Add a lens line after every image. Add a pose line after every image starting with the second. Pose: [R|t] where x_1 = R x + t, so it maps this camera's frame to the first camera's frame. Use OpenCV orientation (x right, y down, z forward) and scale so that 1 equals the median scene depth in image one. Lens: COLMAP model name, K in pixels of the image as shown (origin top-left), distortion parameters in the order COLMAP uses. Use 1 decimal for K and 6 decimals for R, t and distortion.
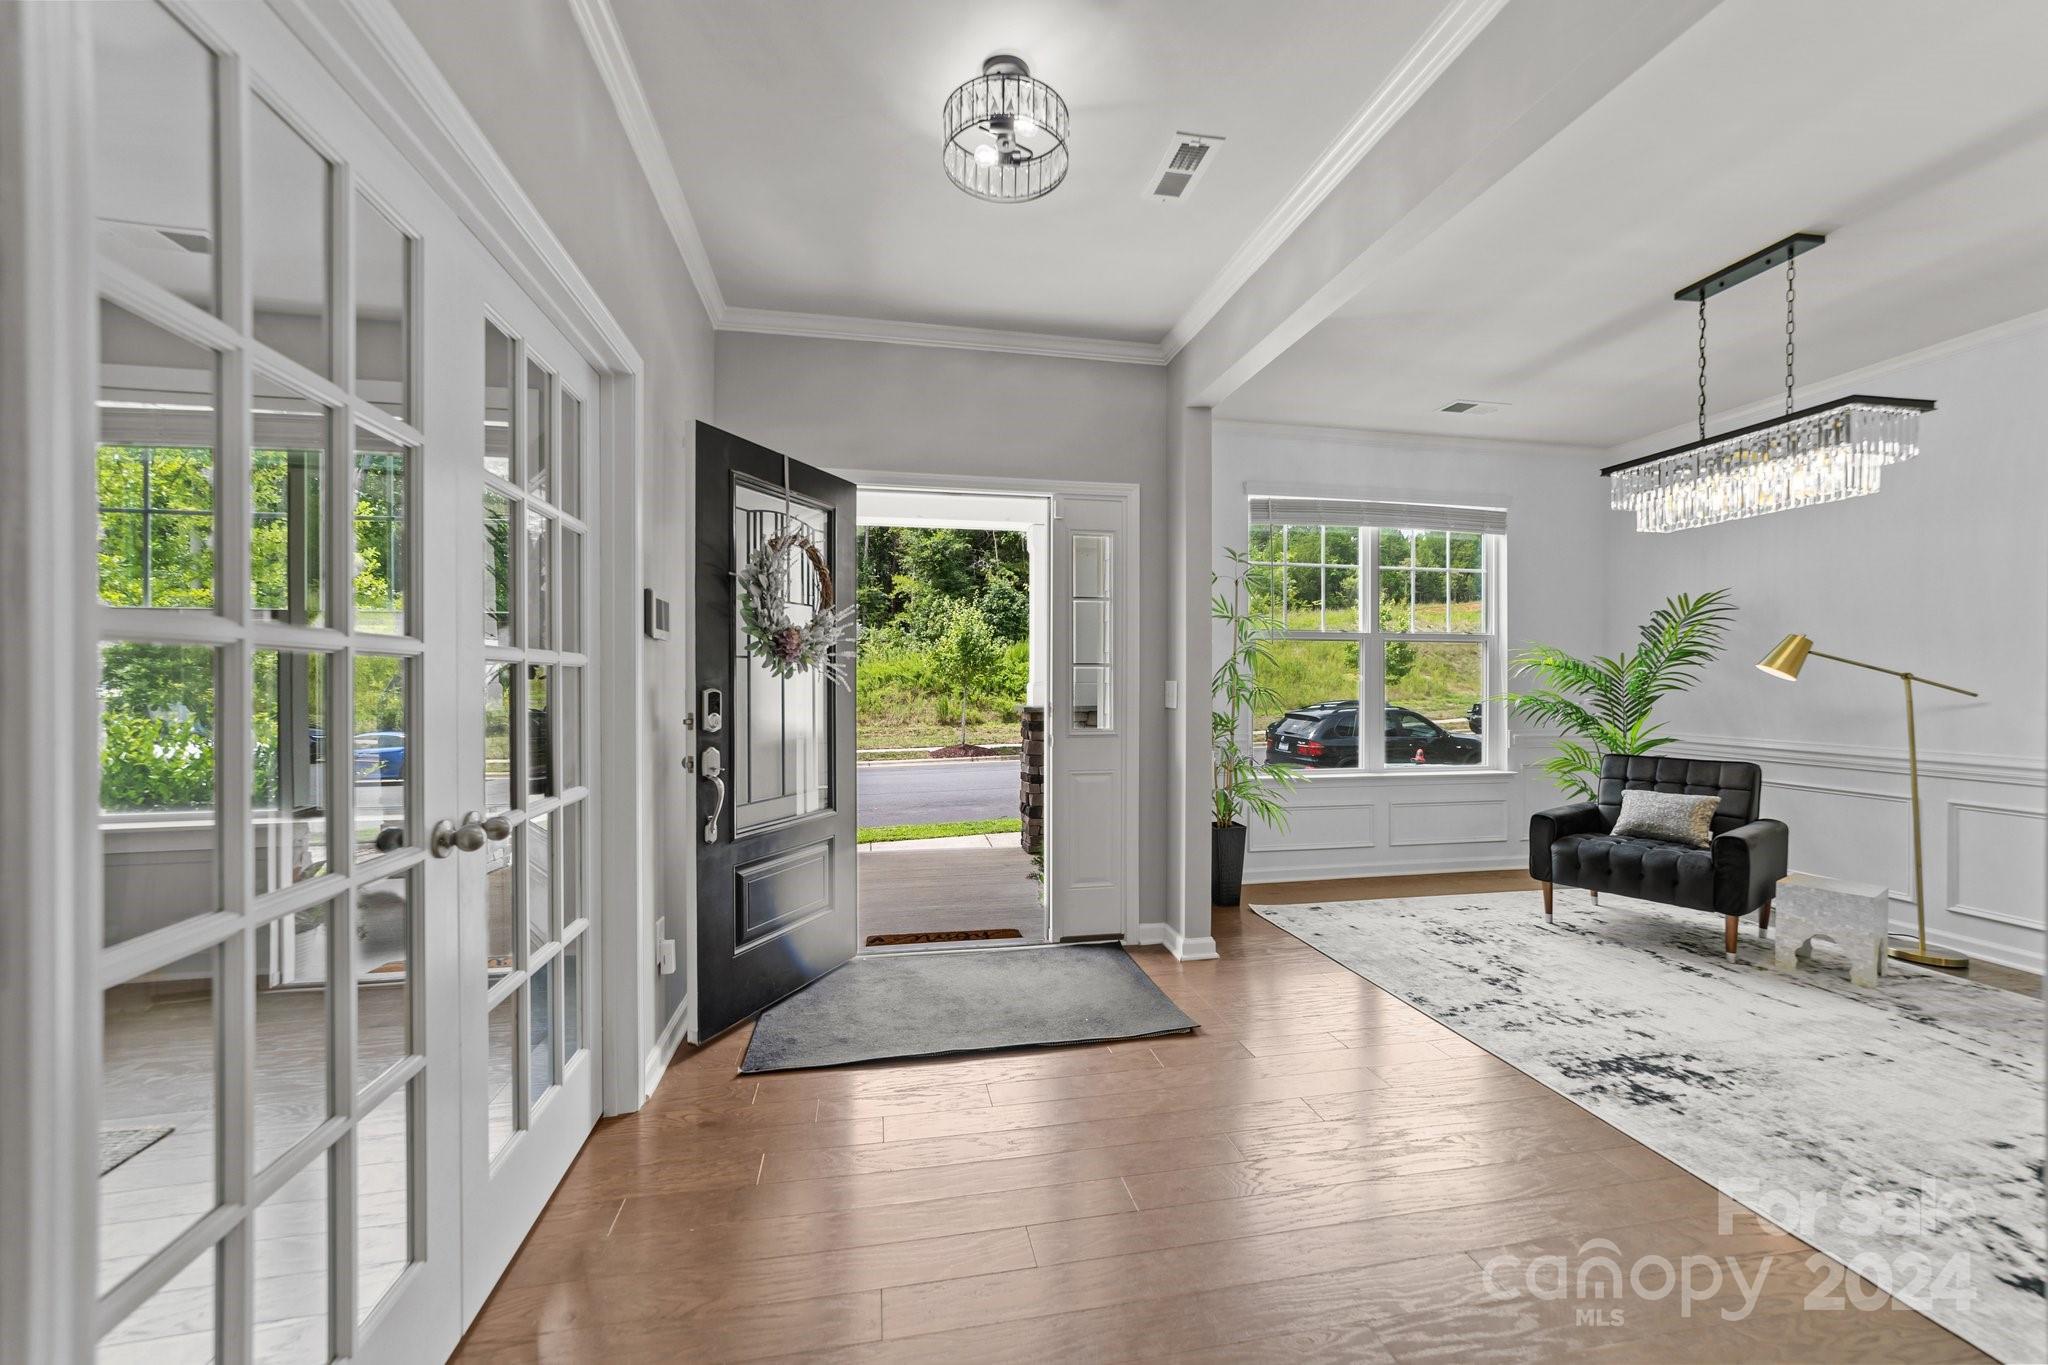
lens RADIAL K [[787.5, 0, 1016.2], [0, 787.5, 690.5], [0, 0, 1]] dist [-0.013465, 0.006462]
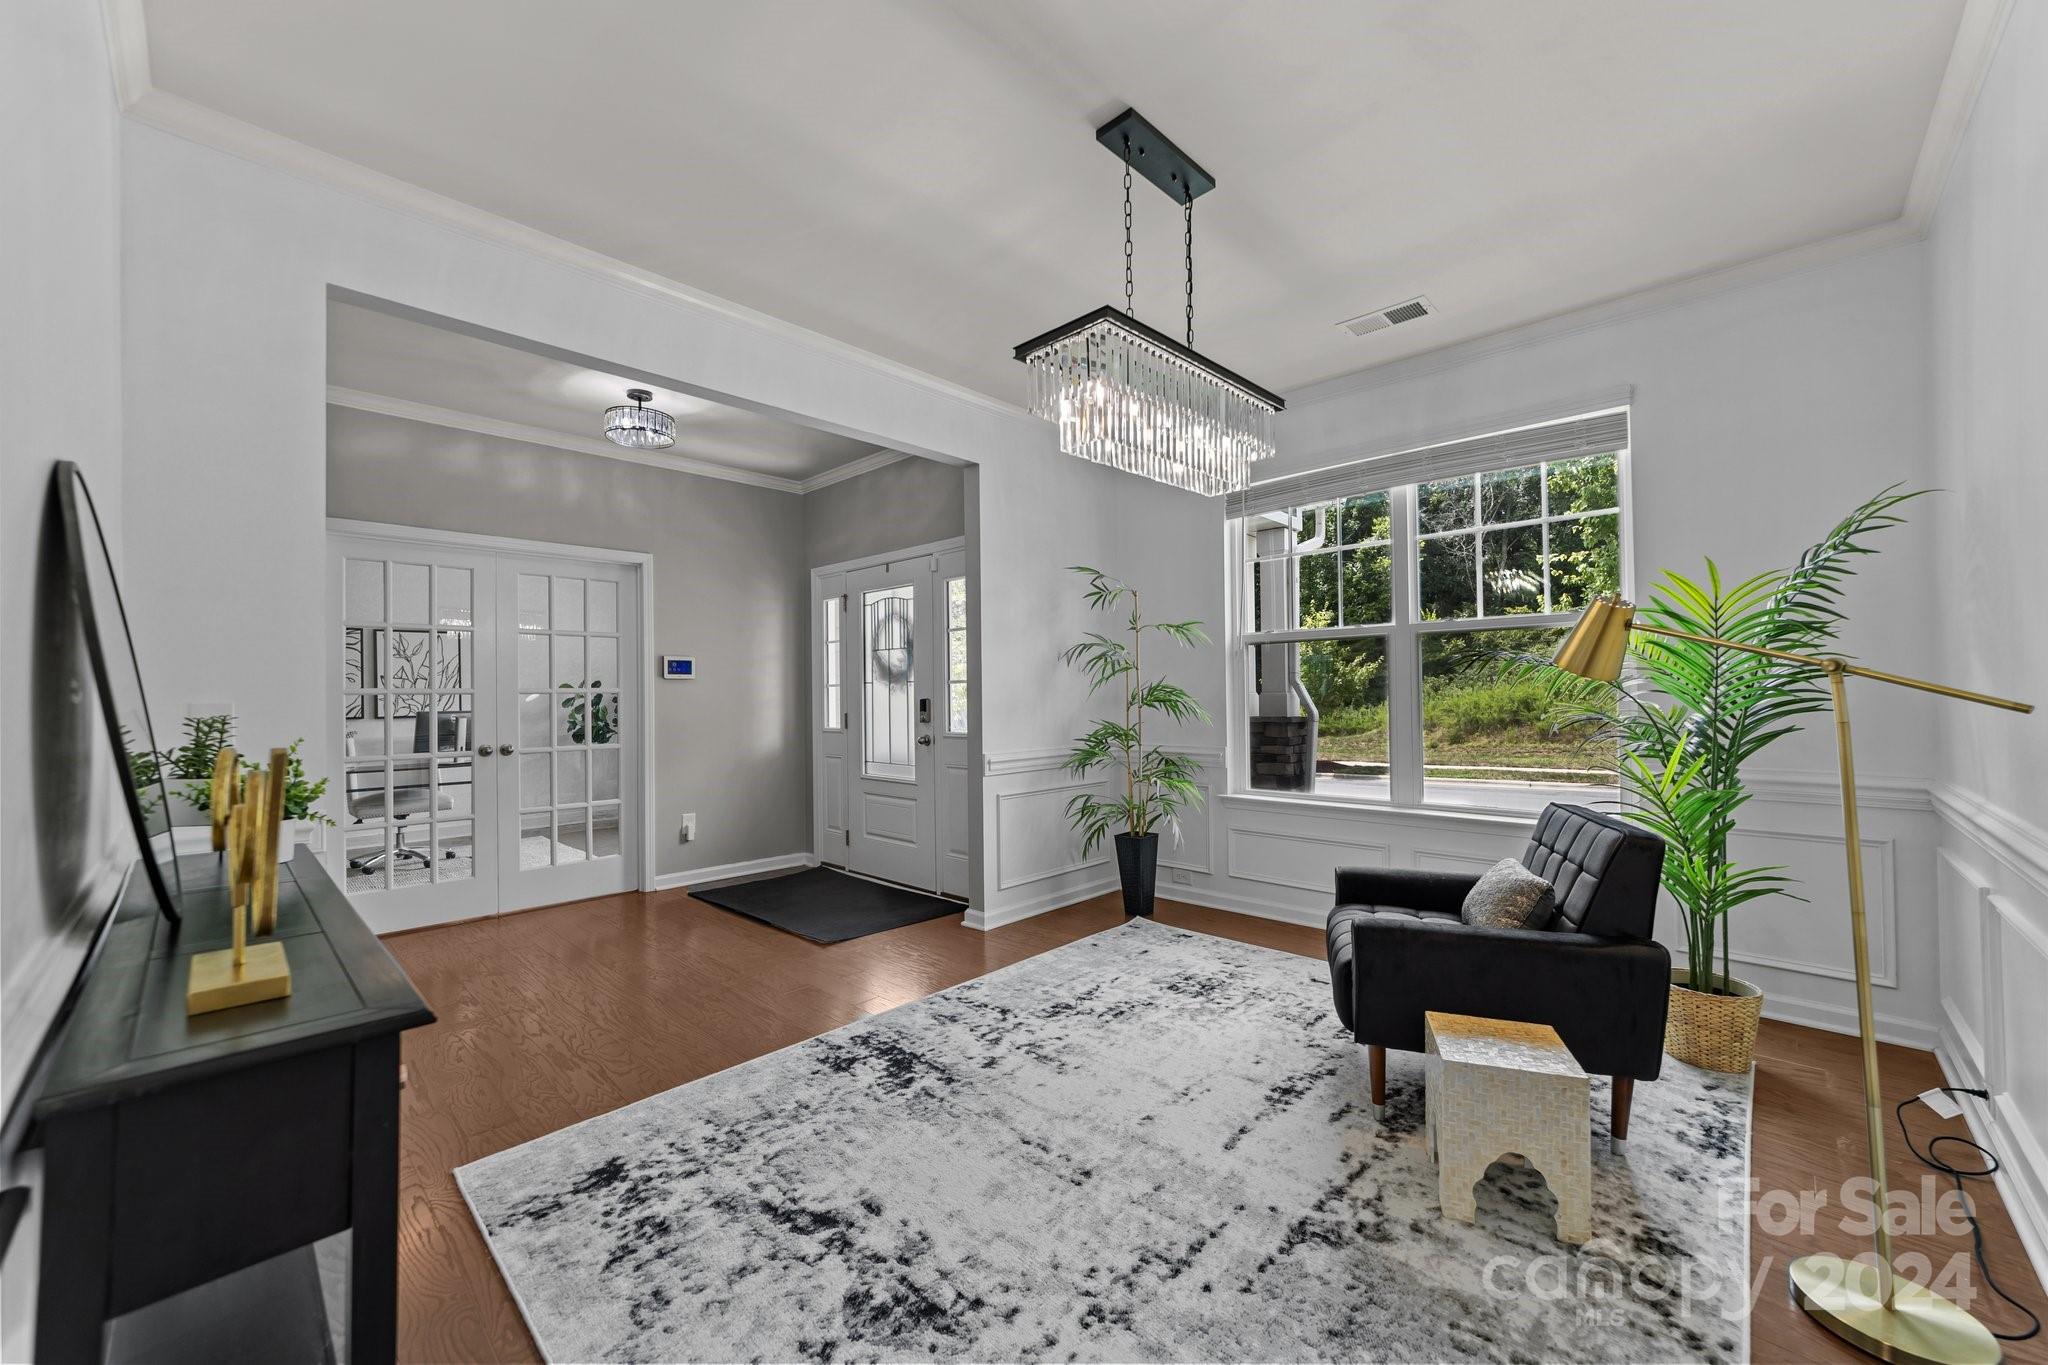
lens RADIAL K [[787.5, 0, 1016.0], [0, 787.5, 687.0], [0, 0, 1]] dist [-0.013465, 0.006462]
pose [[0.577616, -0.017011, -0.816131, 1.522194], [0.007986, 0.999853, -0.015188, -0.006322], [0.816269, 0.002255, 0.577667, 0.442307]]
